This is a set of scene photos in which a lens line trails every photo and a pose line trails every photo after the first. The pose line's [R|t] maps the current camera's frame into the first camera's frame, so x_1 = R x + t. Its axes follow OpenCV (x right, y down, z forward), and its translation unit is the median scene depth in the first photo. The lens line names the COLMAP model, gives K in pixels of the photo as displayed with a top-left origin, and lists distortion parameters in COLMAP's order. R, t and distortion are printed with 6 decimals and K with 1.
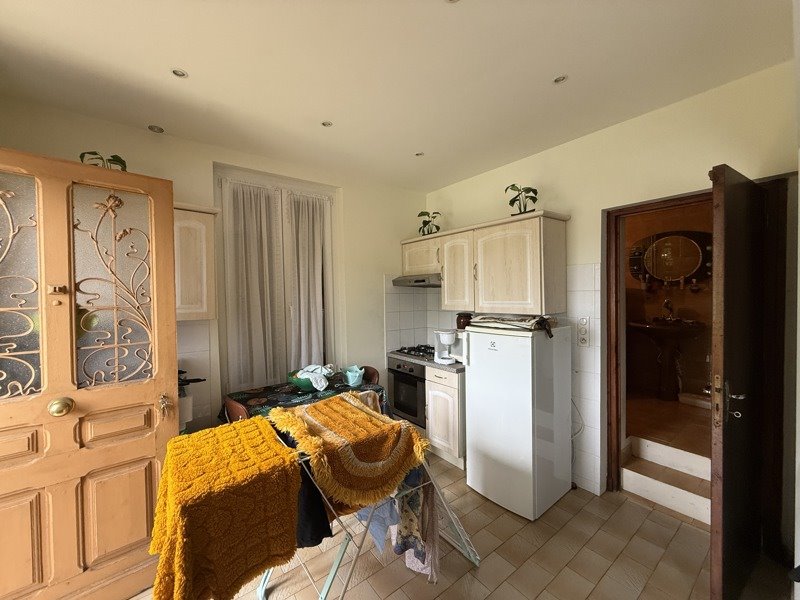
lens RADIAL K [[318.9, 0, 400.0], [0, 318.9, 300.0], [0, 0, 1]] dist [-0.000327, -0.000211]
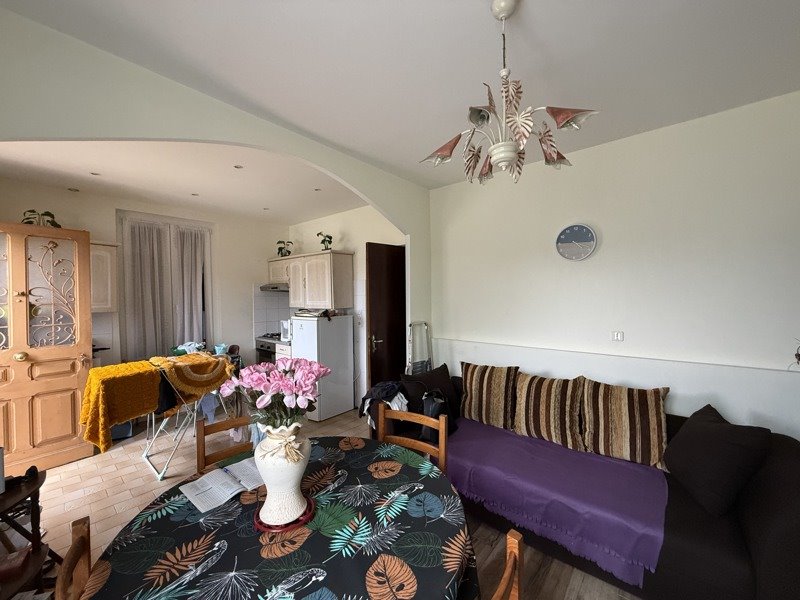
lens RADIAL K [[318.9, 0, 400.0], [0, 318.9, 300.0], [0, 0, 1]] dist [-0.000327, -0.000211]
pose [[0.979142, 0.001904, 0.203170, 0.552768], [-0.000497, 0.999976, -0.006972, 0.011986], [-0.203178, 0.006726, 0.979119, -0.971978]]
